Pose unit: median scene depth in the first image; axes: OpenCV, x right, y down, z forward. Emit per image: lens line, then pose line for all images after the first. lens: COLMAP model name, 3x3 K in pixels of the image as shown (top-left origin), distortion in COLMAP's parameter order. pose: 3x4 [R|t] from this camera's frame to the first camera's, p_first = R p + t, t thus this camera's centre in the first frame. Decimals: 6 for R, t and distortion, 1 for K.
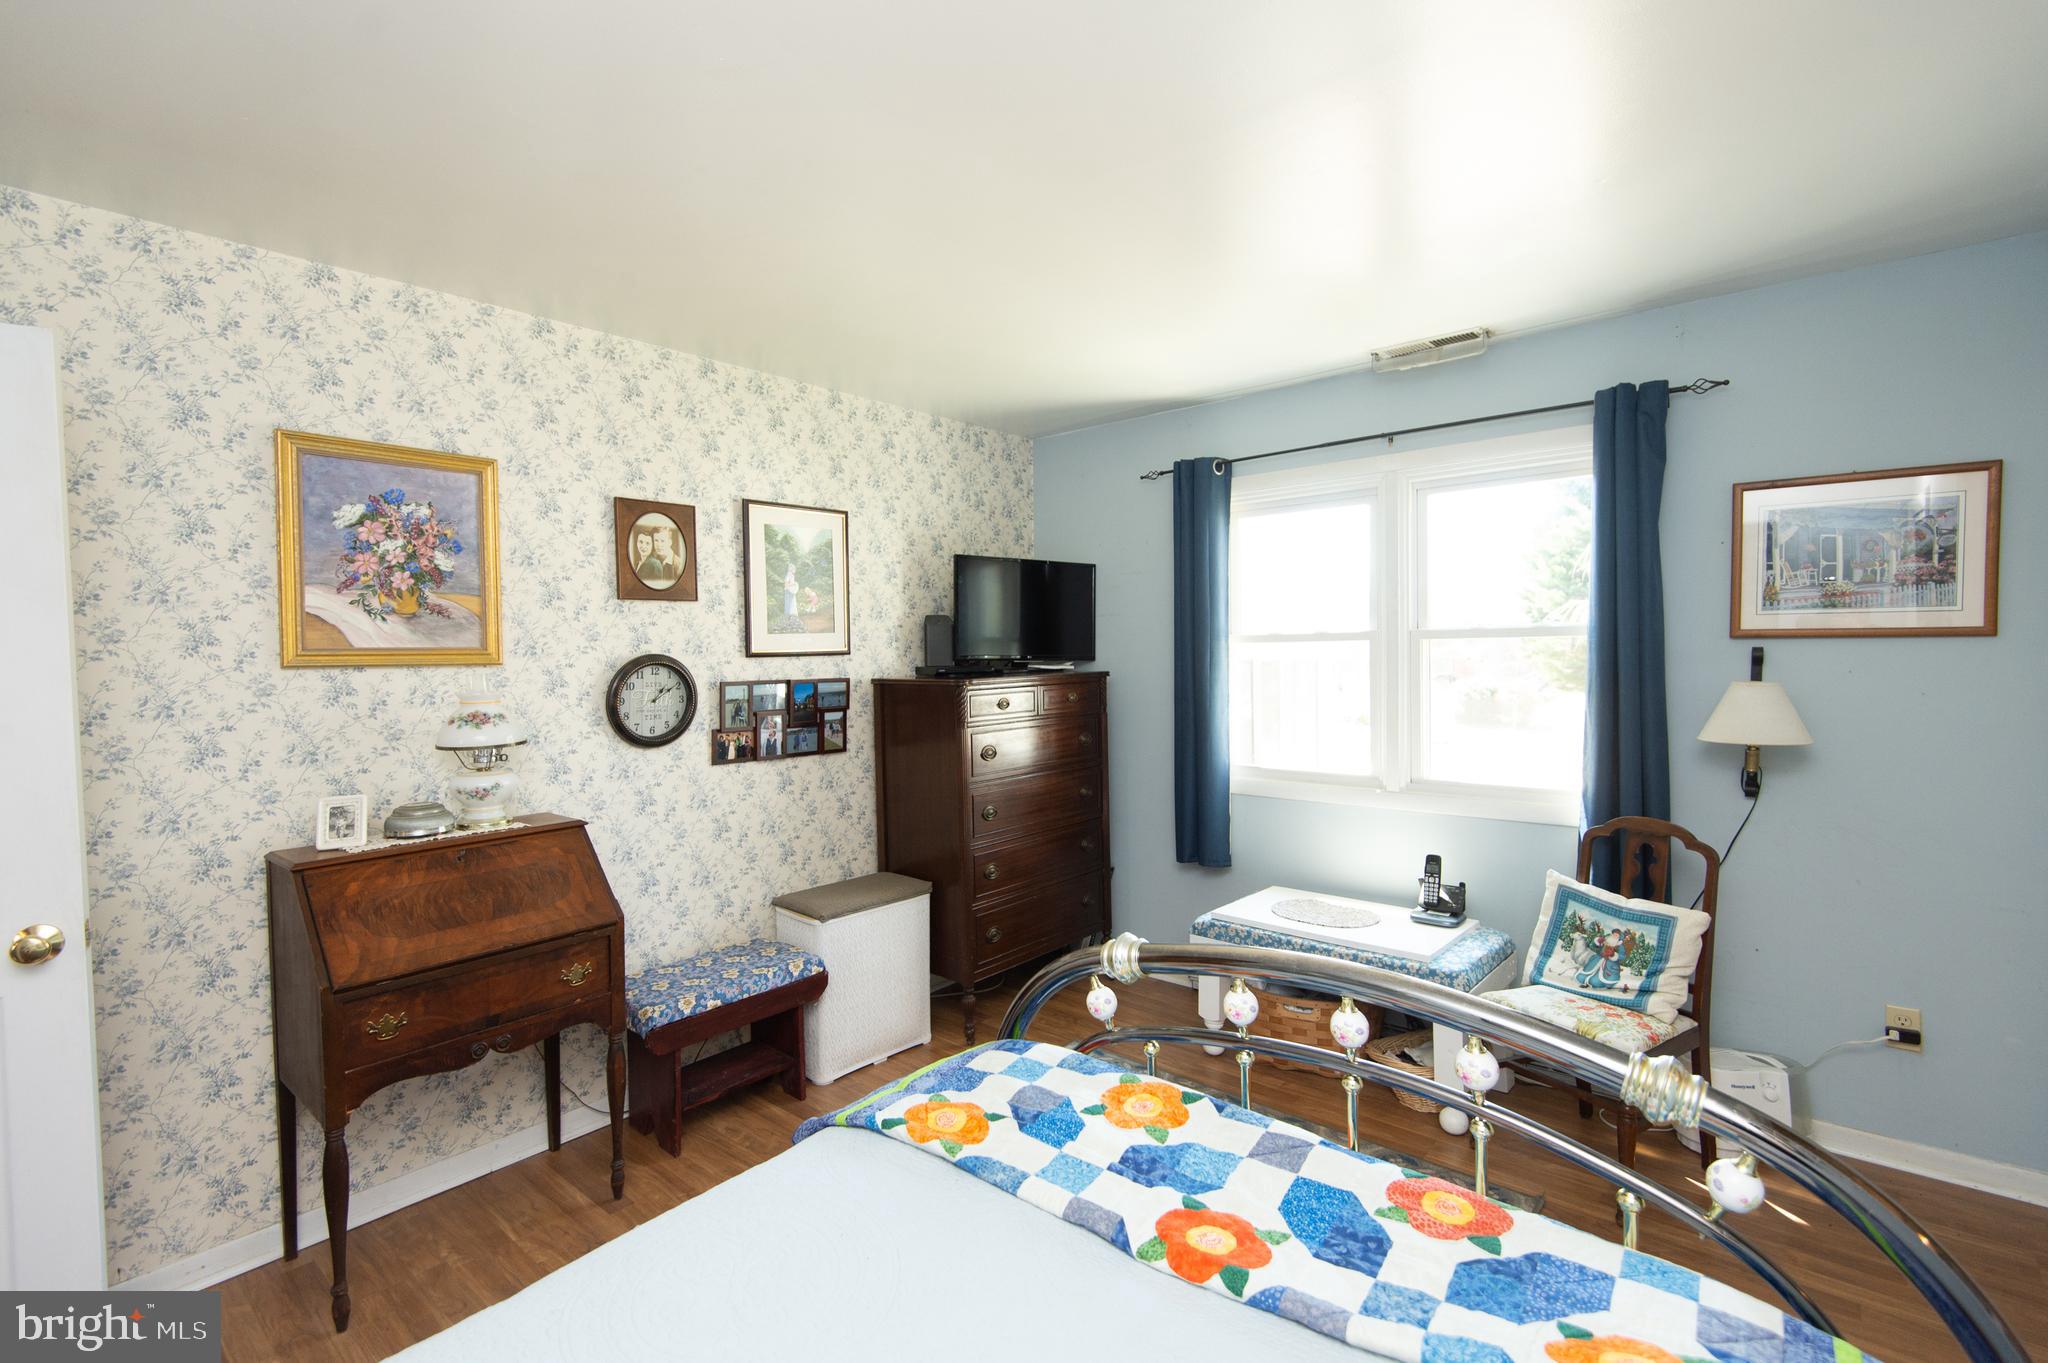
lens RADIAL K [[927.3, 0, 1019.3], [0, 927.3, 678.1], [0, 0, 1]] dist [0.046425, -0.027153]
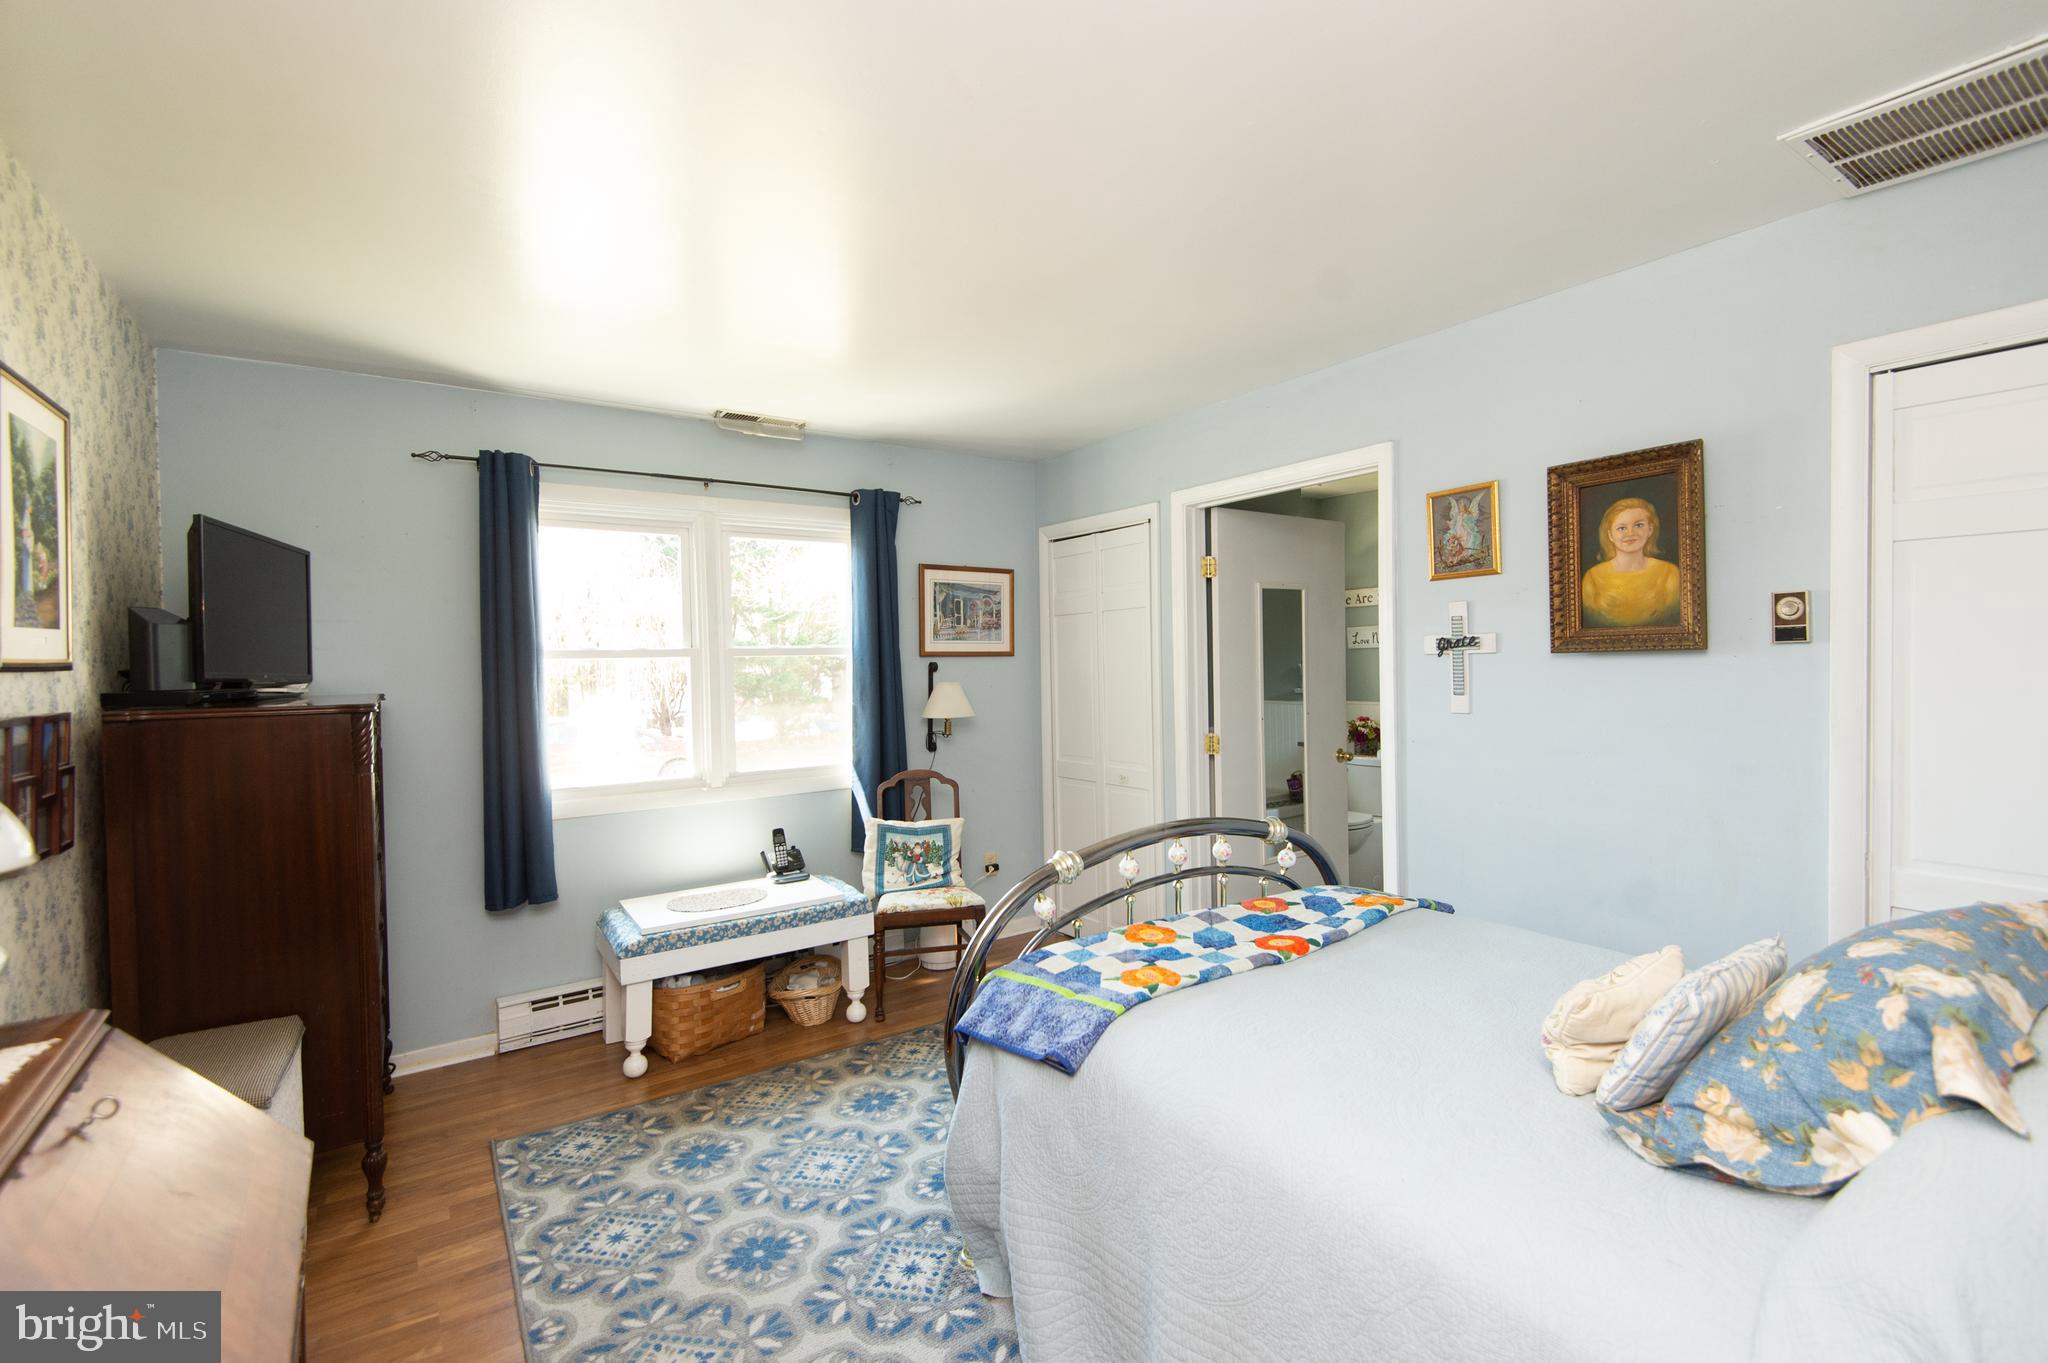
lens RADIAL K [[927.3, 0, 1019.3], [0, 927.3, 678.1], [0, 0, 1]] dist [0.046425, -0.027153]
pose [[0.261771, -0.009334, 0.965085, -0.781888], [0.043720, 0.999041, -0.002196, 0.006356], [-0.964139, 0.042769, 0.261928, 0.418109]]
